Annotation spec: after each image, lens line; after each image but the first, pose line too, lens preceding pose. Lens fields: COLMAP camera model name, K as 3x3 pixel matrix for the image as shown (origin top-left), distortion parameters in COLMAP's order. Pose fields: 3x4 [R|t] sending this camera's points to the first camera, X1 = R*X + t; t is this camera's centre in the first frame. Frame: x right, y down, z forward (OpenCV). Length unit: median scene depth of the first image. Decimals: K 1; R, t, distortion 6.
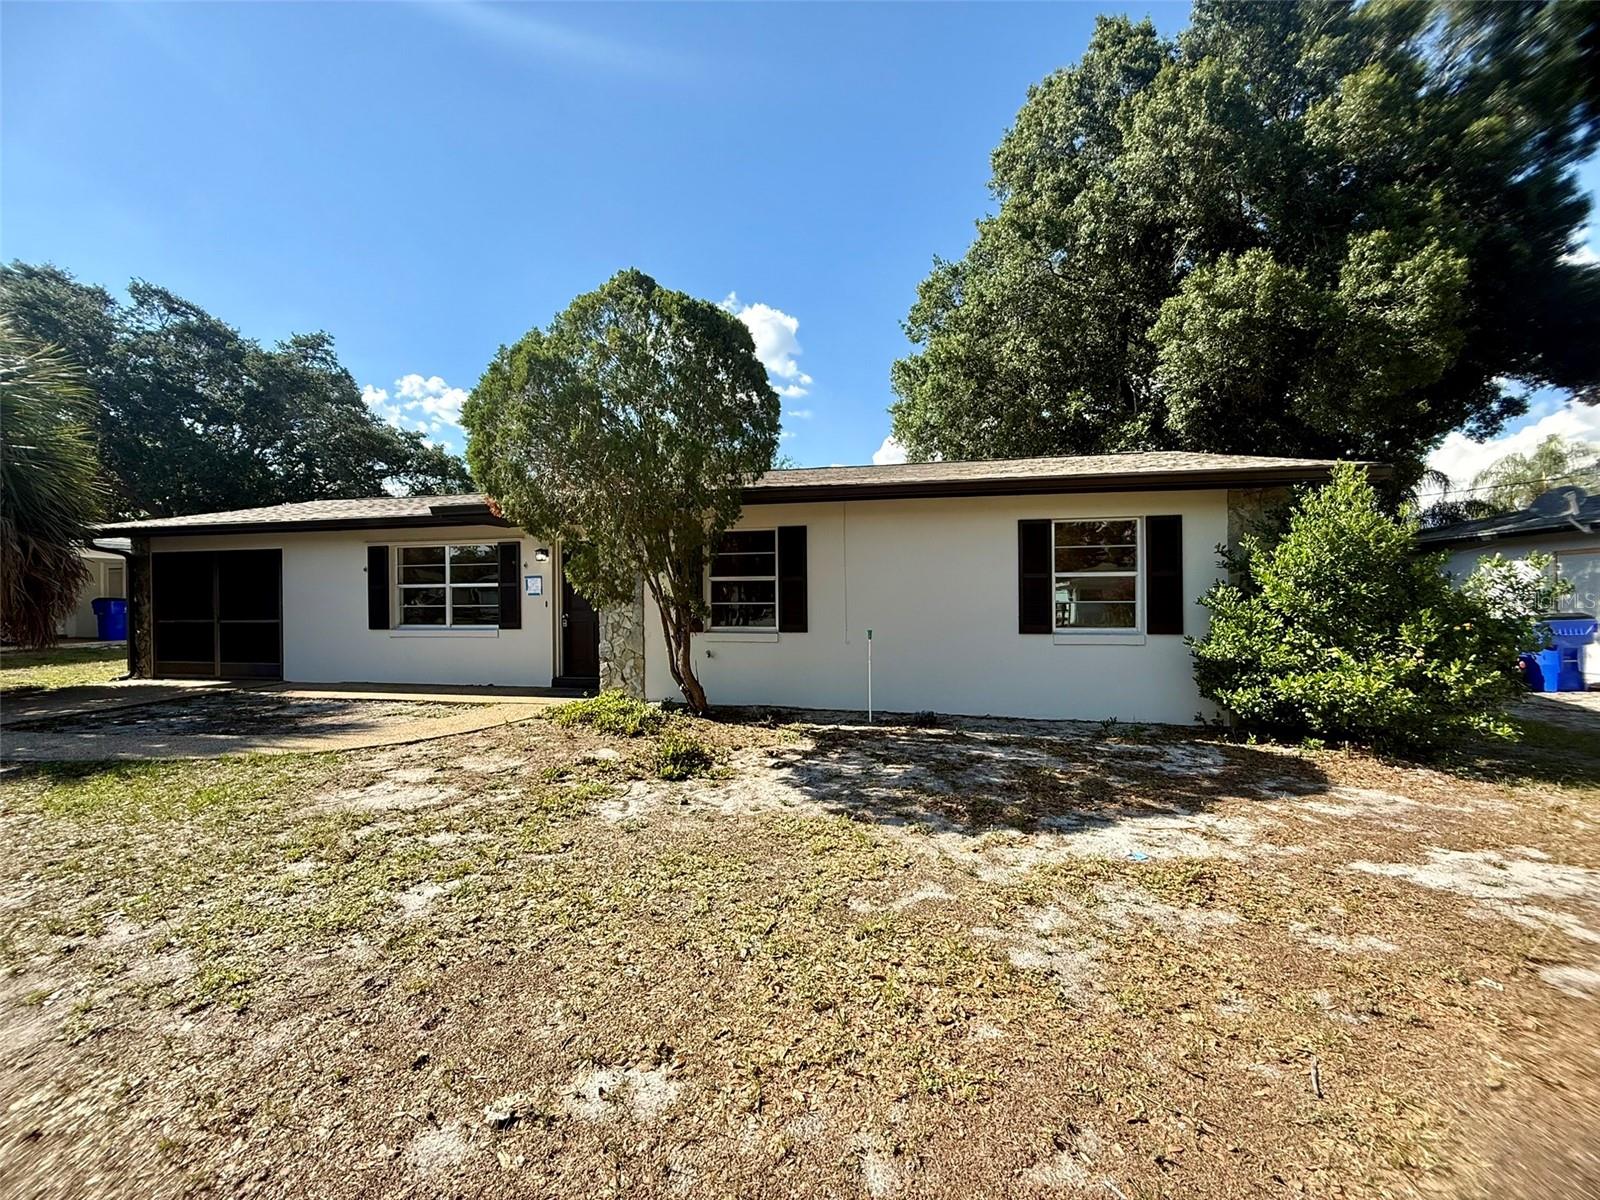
lens RADIAL K [[637.9, 0, 795.6], [0, 637.9, 600.0], [0, 0, 1]] dist [-0.000260, -0.000076]
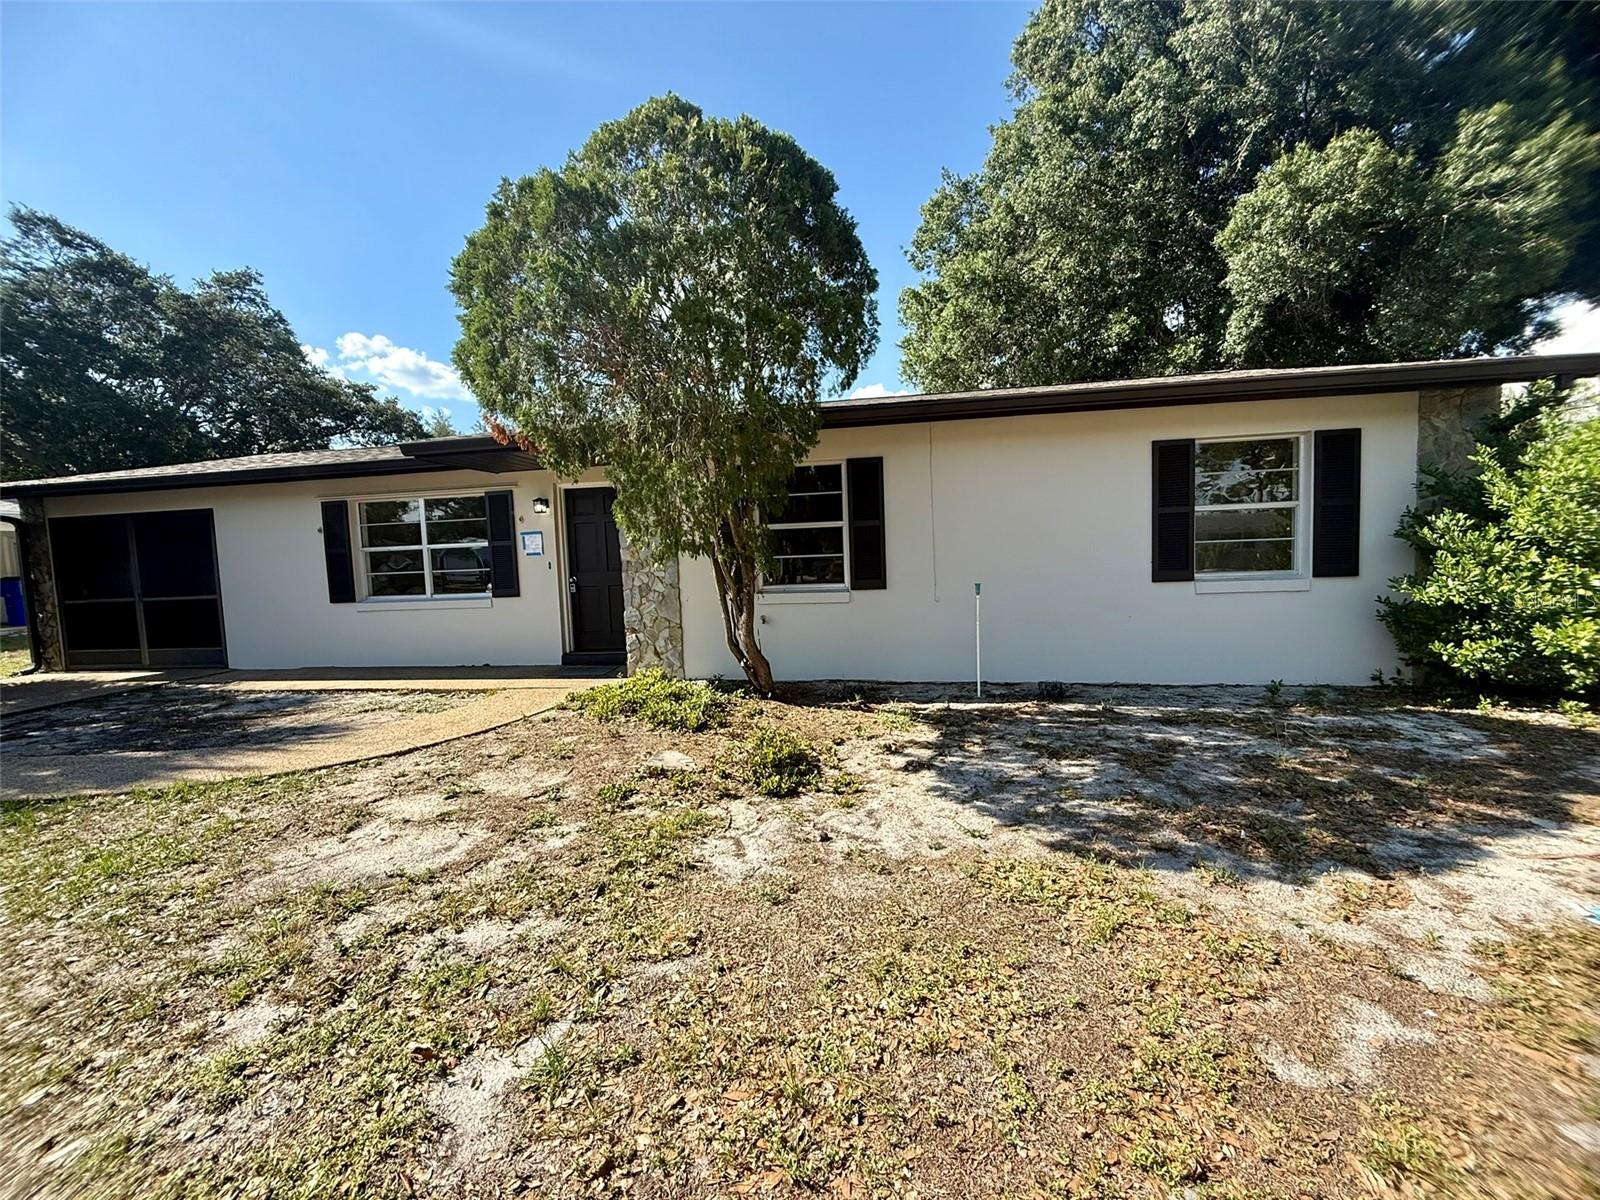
lens RADIAL K [[637.9, 0, 795.6], [0, 637.9, 600.0], [0, 0, 1]] dist [-0.000260, -0.000076]
pose [[0.998481, -0.033017, 0.044114, -0.133452], [0.030111, 0.997432, 0.064983, 0.008215], [-0.046147, -0.063556, 0.996911, 0.192074]]
